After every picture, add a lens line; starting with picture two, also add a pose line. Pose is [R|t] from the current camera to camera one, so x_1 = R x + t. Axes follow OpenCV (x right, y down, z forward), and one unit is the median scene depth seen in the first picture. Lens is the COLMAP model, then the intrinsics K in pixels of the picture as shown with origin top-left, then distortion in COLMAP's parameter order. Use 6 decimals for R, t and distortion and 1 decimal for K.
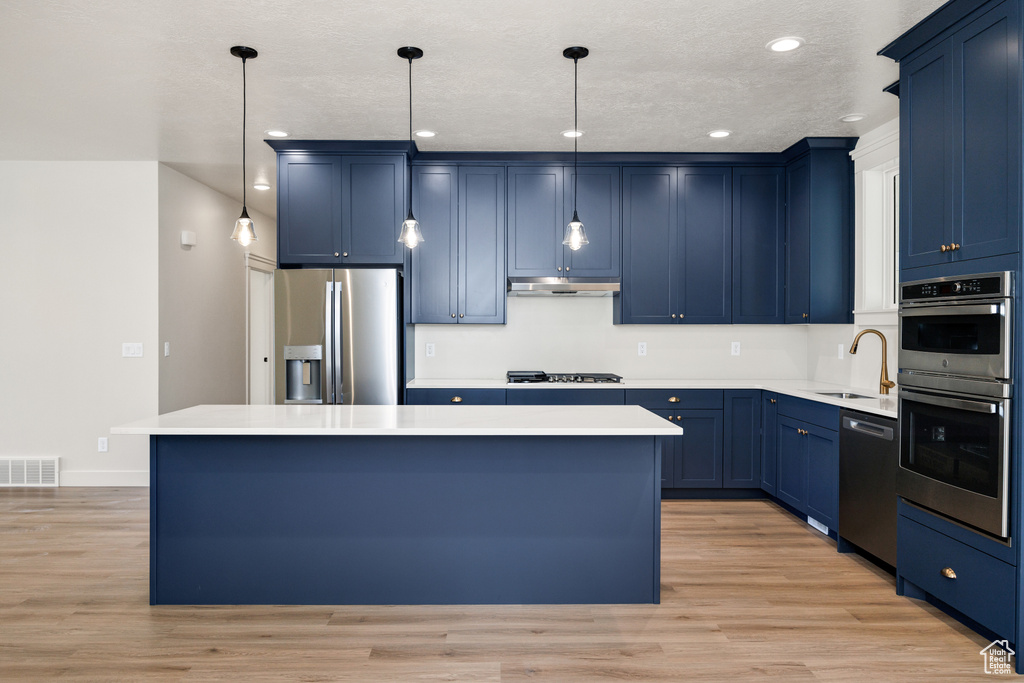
lens RADIAL K [[711.5, 0, 507.6], [0, 711.5, 338.1], [0, 0, 1]] dist [0.006171, -0.004816]
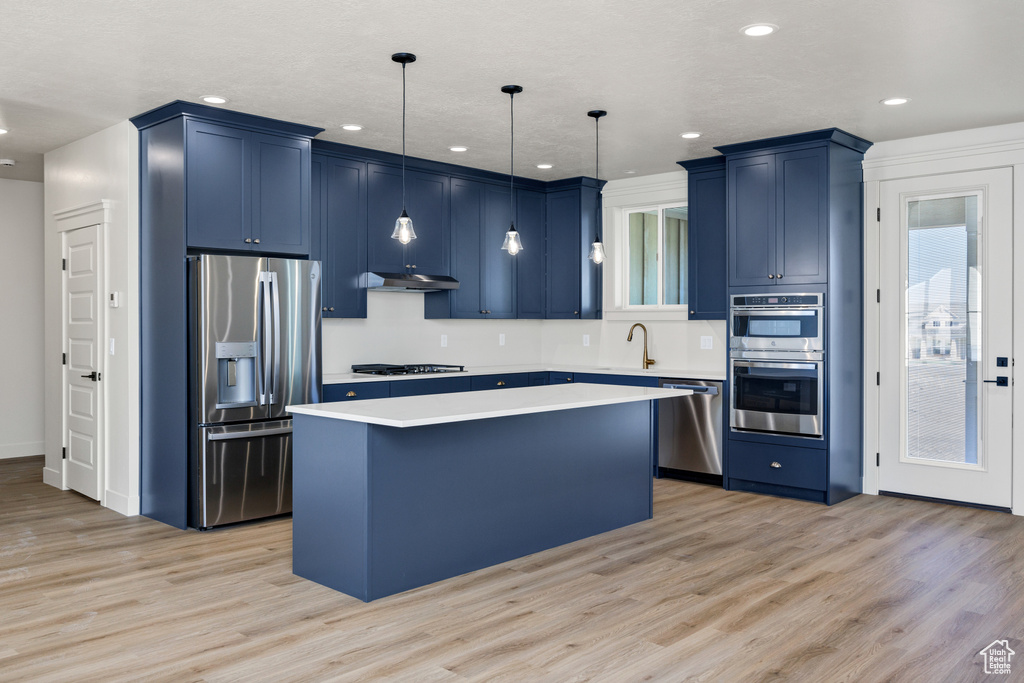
lens RADIAL K [[833.5, 0, 504.8], [0, 833.5, 331.5], [0, 0, 1]] dist [-0.001887, -0.002779]
pose [[0.698700, -0.007221, 0.715378, -0.999819], [0.007335, 0.999969, 0.002930, -0.003519], [-0.715377, 0.003201, 0.698732, 0.044075]]
